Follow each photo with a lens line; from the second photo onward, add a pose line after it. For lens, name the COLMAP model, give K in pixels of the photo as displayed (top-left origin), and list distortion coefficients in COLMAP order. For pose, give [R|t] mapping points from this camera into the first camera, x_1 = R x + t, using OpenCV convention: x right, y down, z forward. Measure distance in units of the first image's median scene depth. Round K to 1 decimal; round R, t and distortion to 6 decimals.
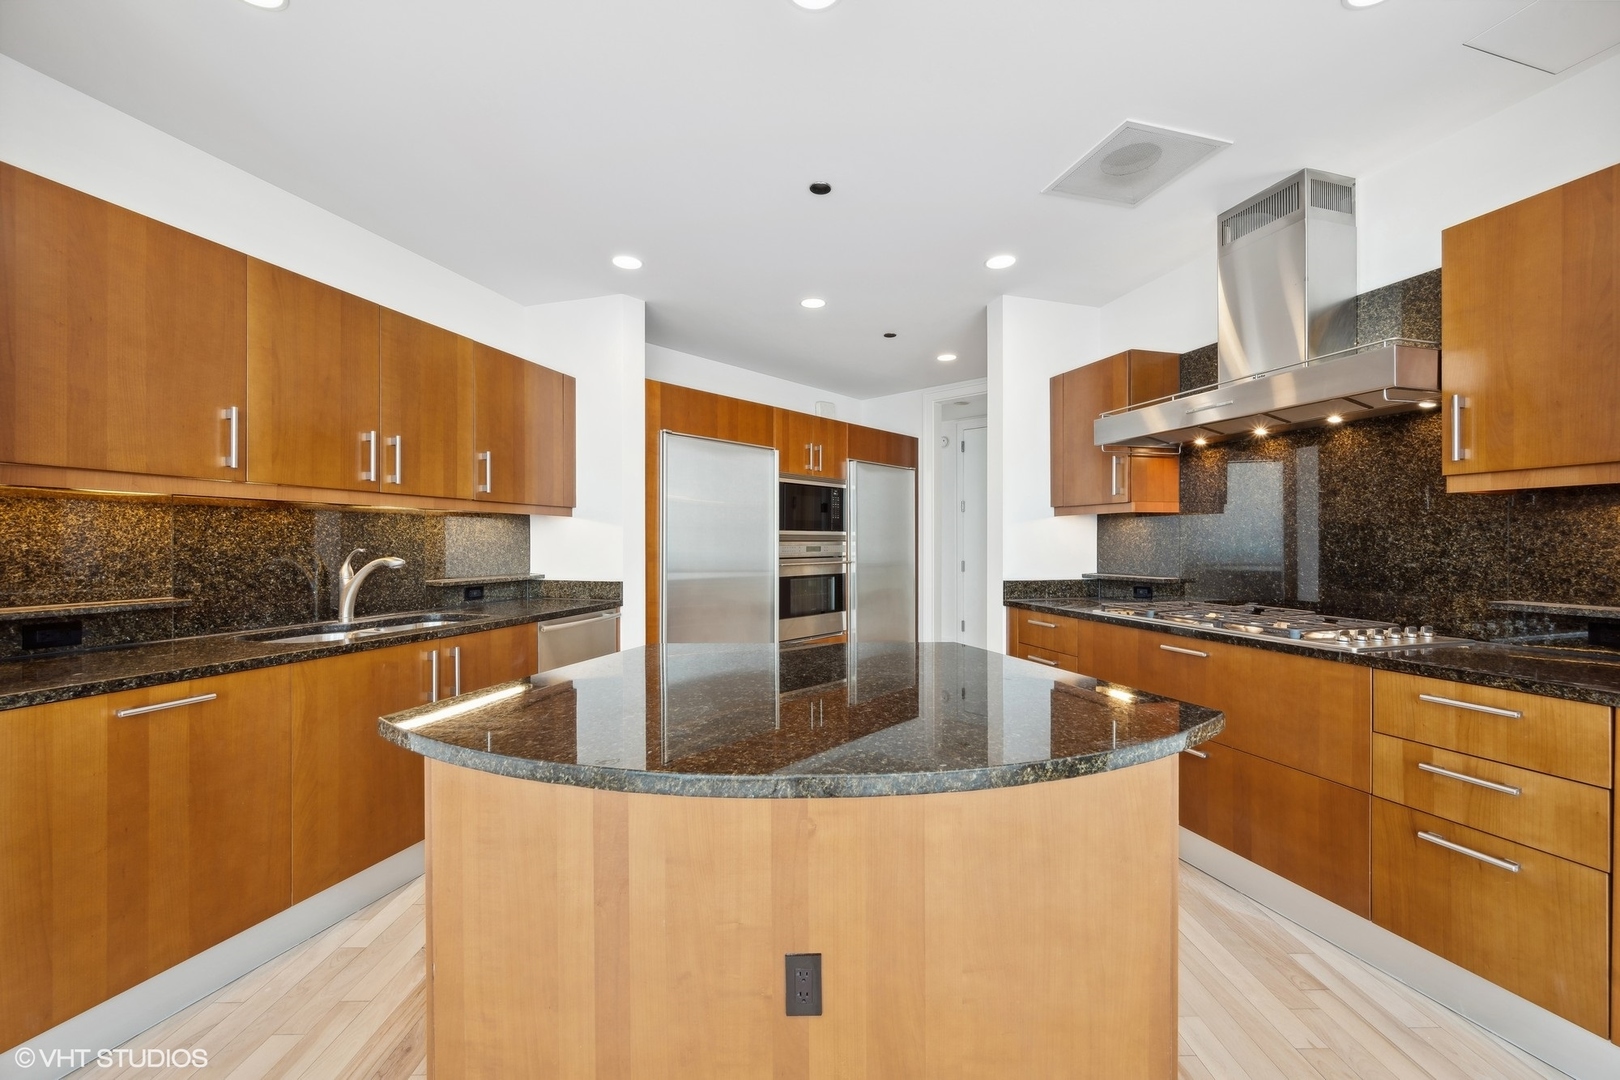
lens RADIAL K [[647.0, 0, 810.0], [0, 647.0, 540.0], [0, 0, 1]] dist [-0.001304, -0.000749]
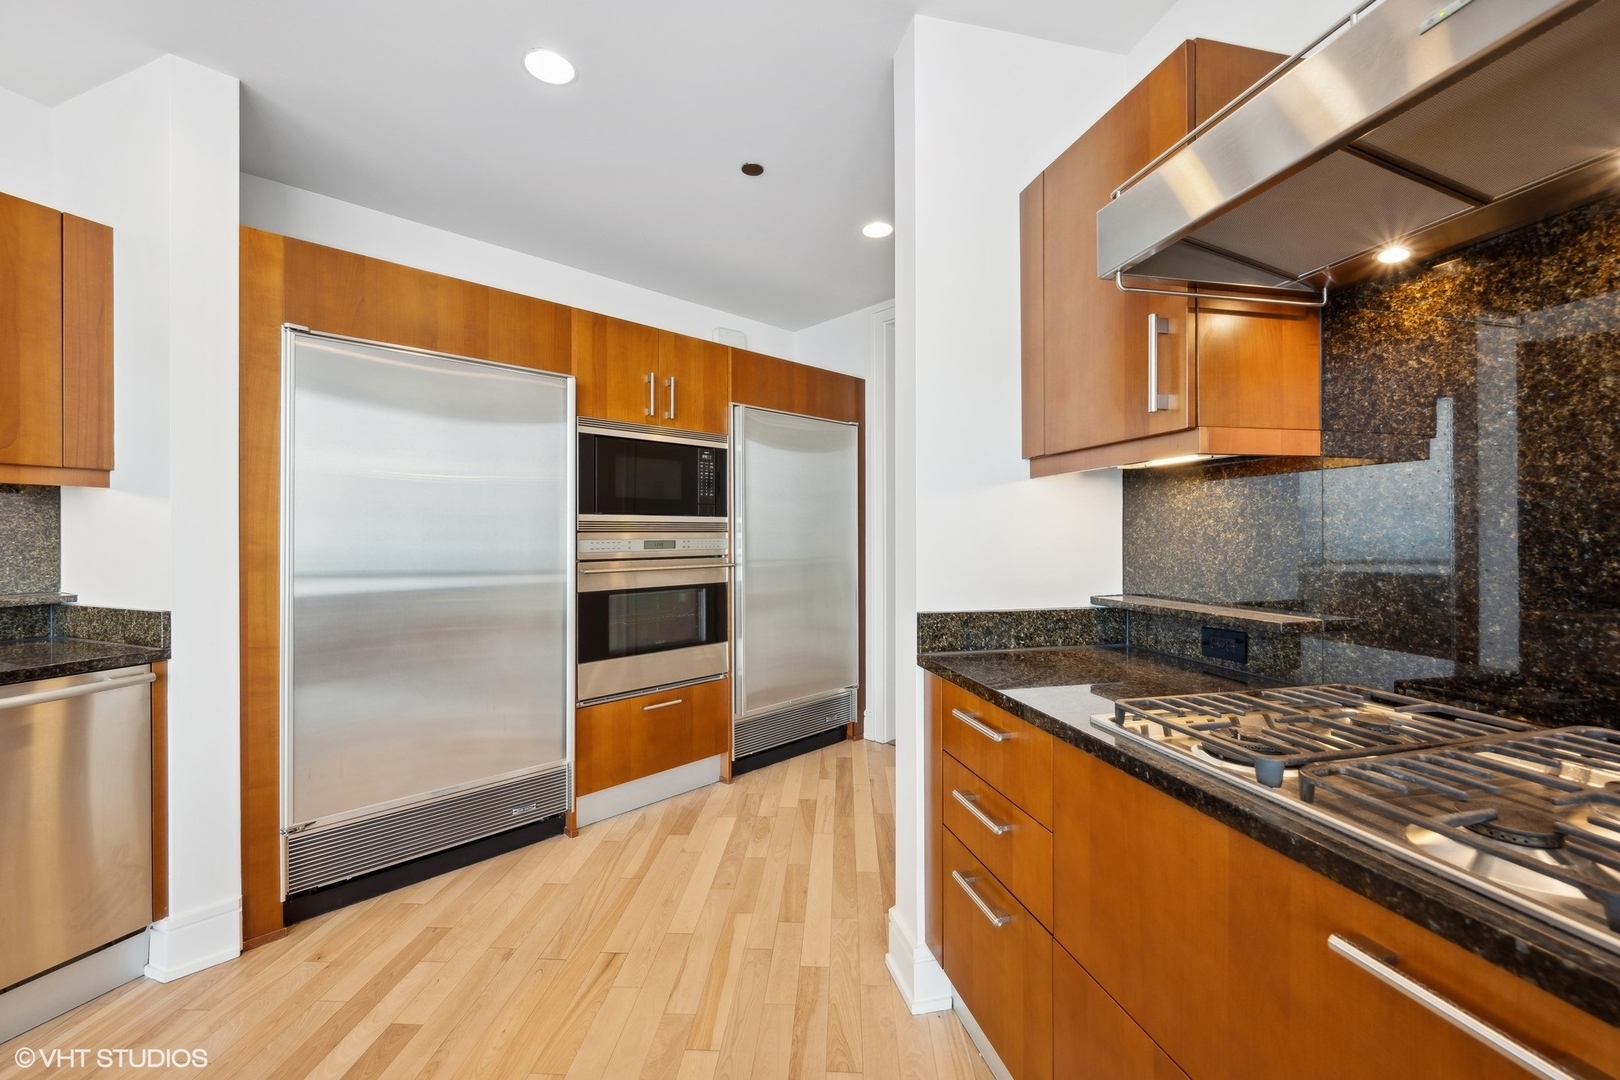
lens RADIAL K [[644.1, 0, 811.3], [0, 644.1, 535.2], [0, 0, 1]] dist [0.000047, 0.000099]
pose [[0.997477, -0.003203, -0.070918, 0.210174], [0.003562, 0.999981, 0.004933, 0.002458], [0.070901, -0.005173, 0.997470, 0.429231]]
